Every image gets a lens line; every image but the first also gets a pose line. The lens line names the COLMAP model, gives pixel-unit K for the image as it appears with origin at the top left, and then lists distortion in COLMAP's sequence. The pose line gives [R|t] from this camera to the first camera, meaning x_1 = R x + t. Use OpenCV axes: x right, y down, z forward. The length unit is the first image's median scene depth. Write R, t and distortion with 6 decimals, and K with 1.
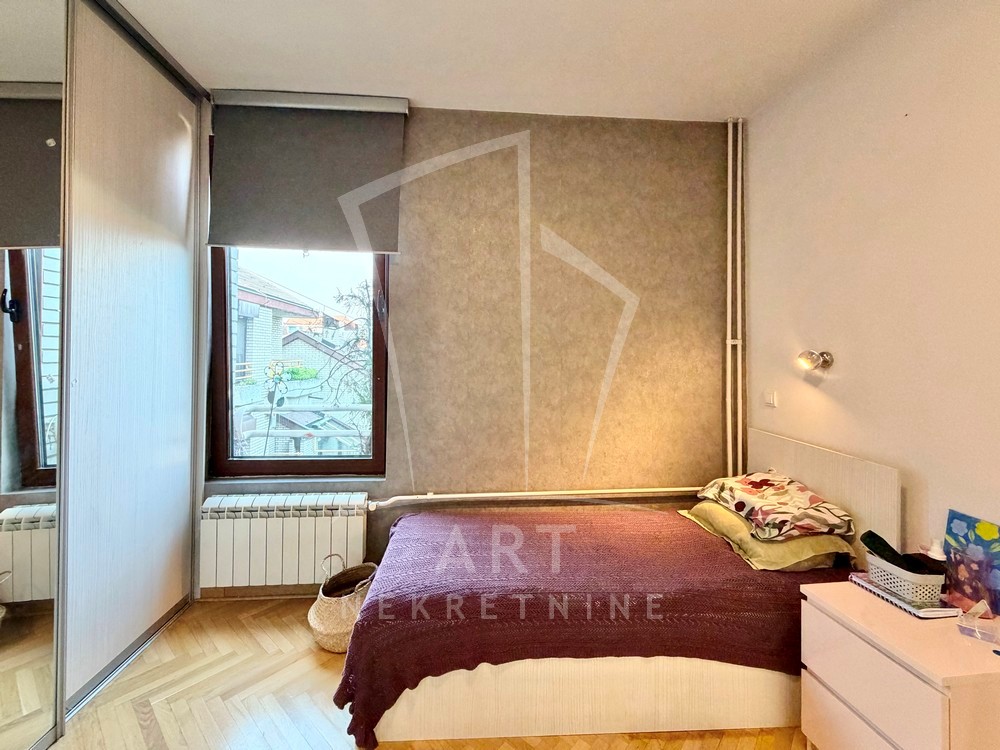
lens RADIAL K [[425.1, 0, 499.7], [0, 425.1, 343.1], [0, 0, 1]] dist [-0.001389, -0.000290]
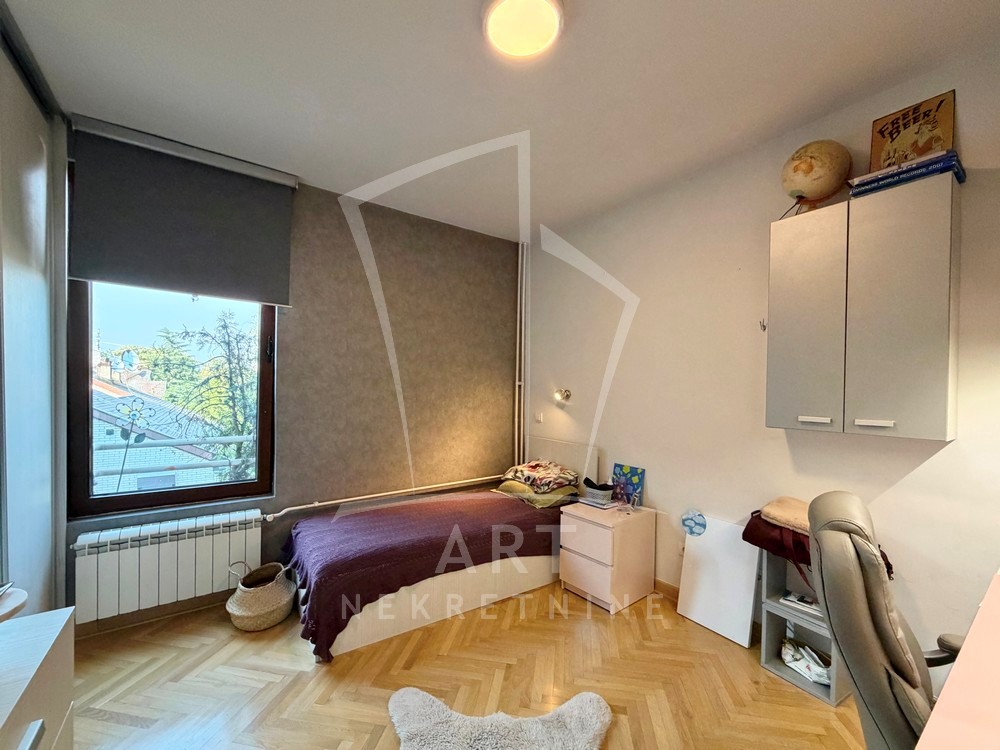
lens RADIAL K [[404.2, 0, 497.6], [0, 404.2, 394.5], [0, 0, 1]] dist [0.000120, 0.000019]
pose [[0.859134, -0.003987, 0.511734, -0.356706], [-0.016734, 0.999216, 0.035879, -0.016534], [-0.511476, -0.039388, 0.858394, -0.318267]]
